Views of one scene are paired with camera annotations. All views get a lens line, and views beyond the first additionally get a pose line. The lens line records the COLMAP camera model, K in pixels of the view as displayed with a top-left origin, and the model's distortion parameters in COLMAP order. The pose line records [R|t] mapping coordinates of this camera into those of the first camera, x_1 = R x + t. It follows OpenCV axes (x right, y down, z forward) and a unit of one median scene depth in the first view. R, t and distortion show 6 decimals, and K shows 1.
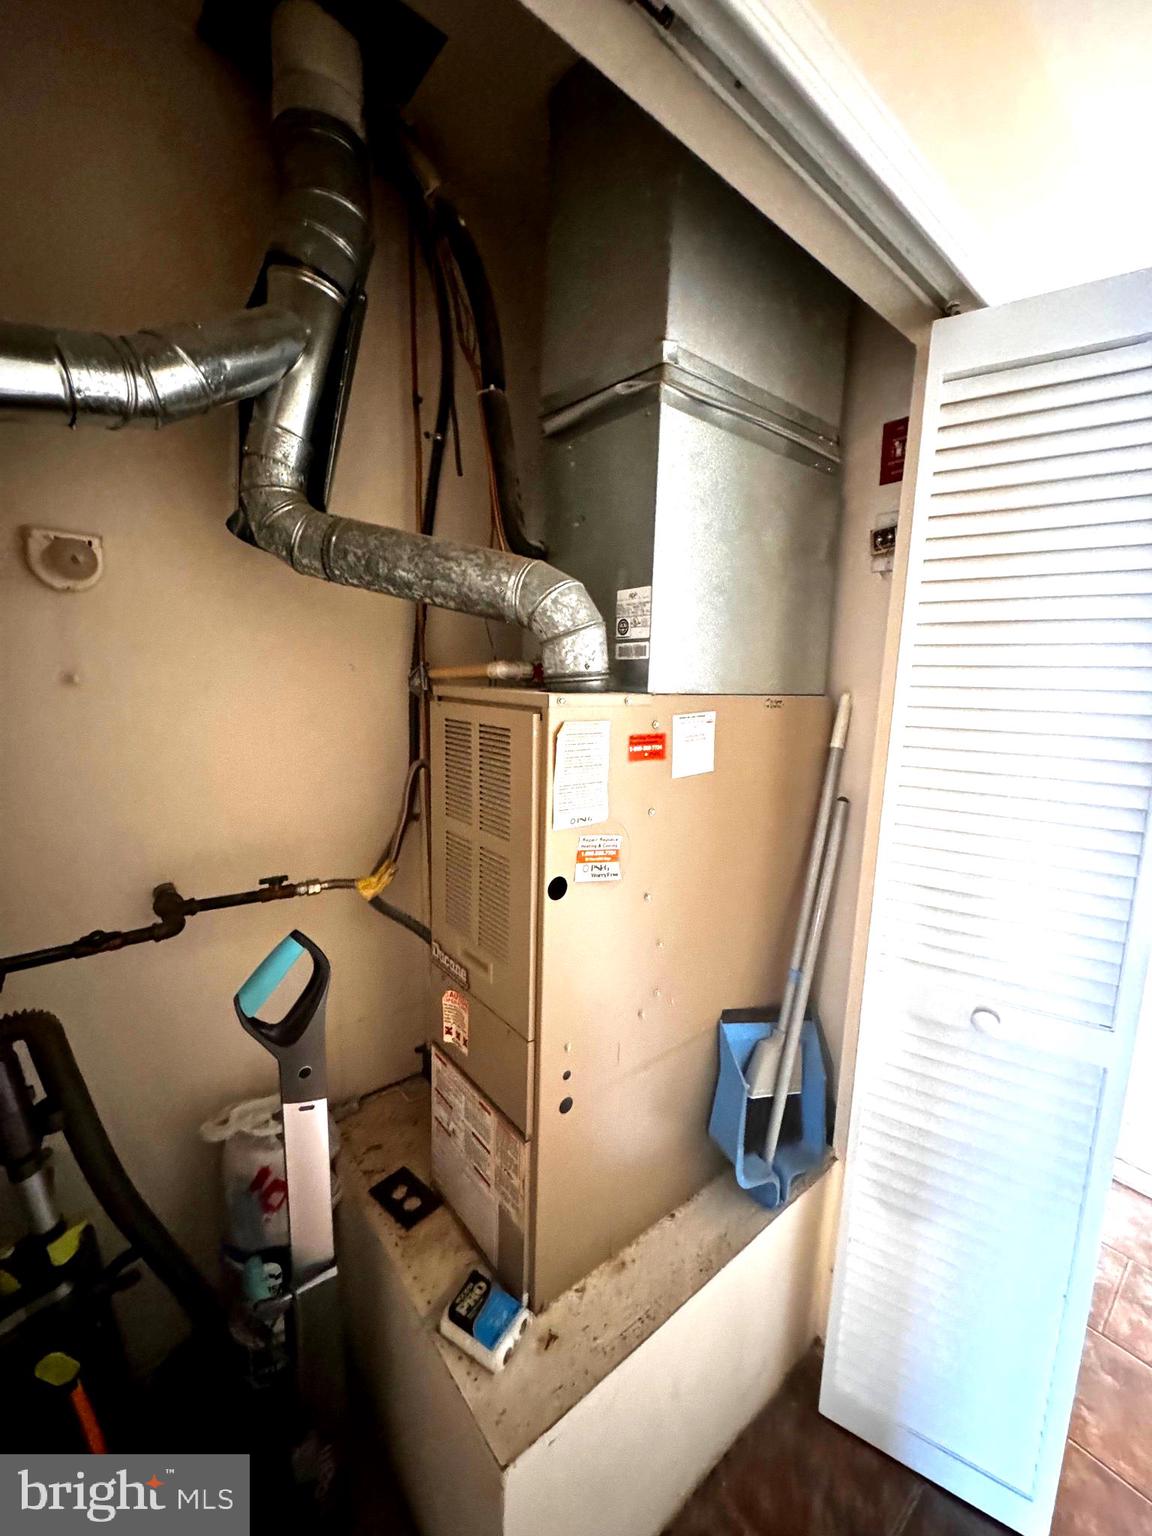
lens RADIAL K [[613.2, 0, 577.8], [0, 613.2, 768.9], [0, 0, 1]] dist [-0.002090, 0.000621]
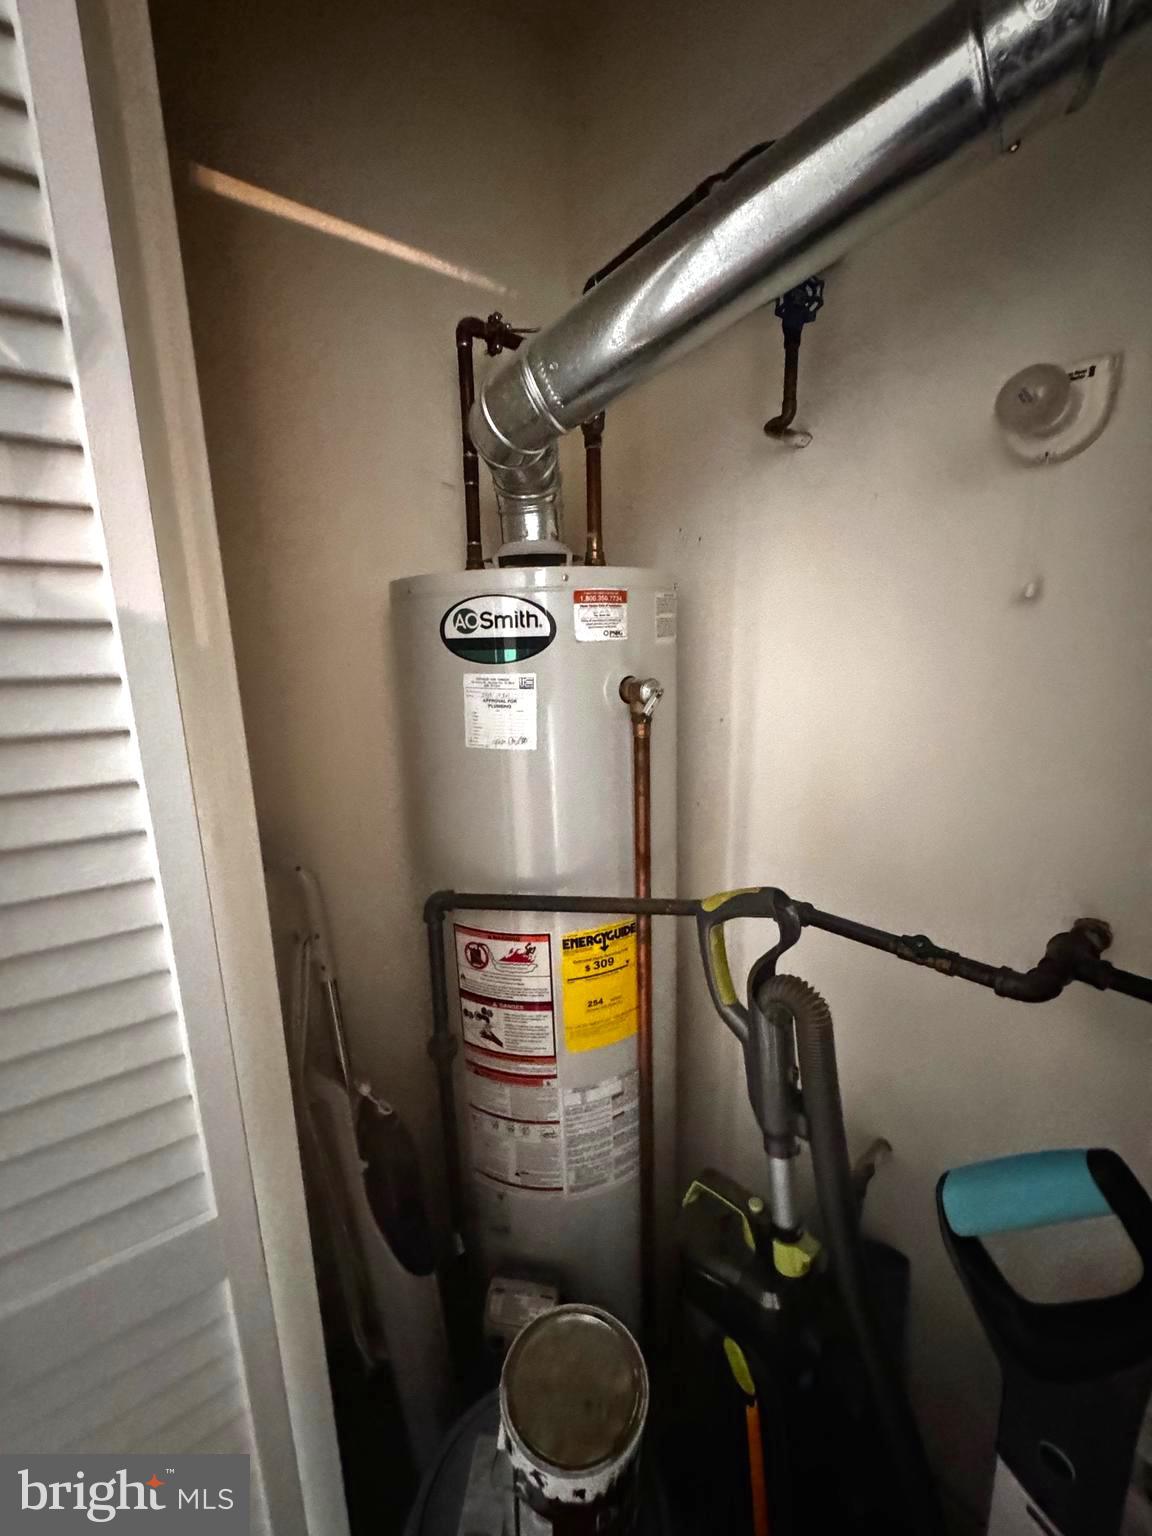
lens RADIAL K [[613.2, 0, 577.8], [0, 613.2, 768.9], [0, 0, 1]] dist [-0.002090, 0.000621]
pose [[-0.051549, 0.163200, -0.985245, -0.083025], [-0.119580, 0.978451, 0.168331, -0.003644], [0.991485, 0.126493, -0.030923, 0.611722]]
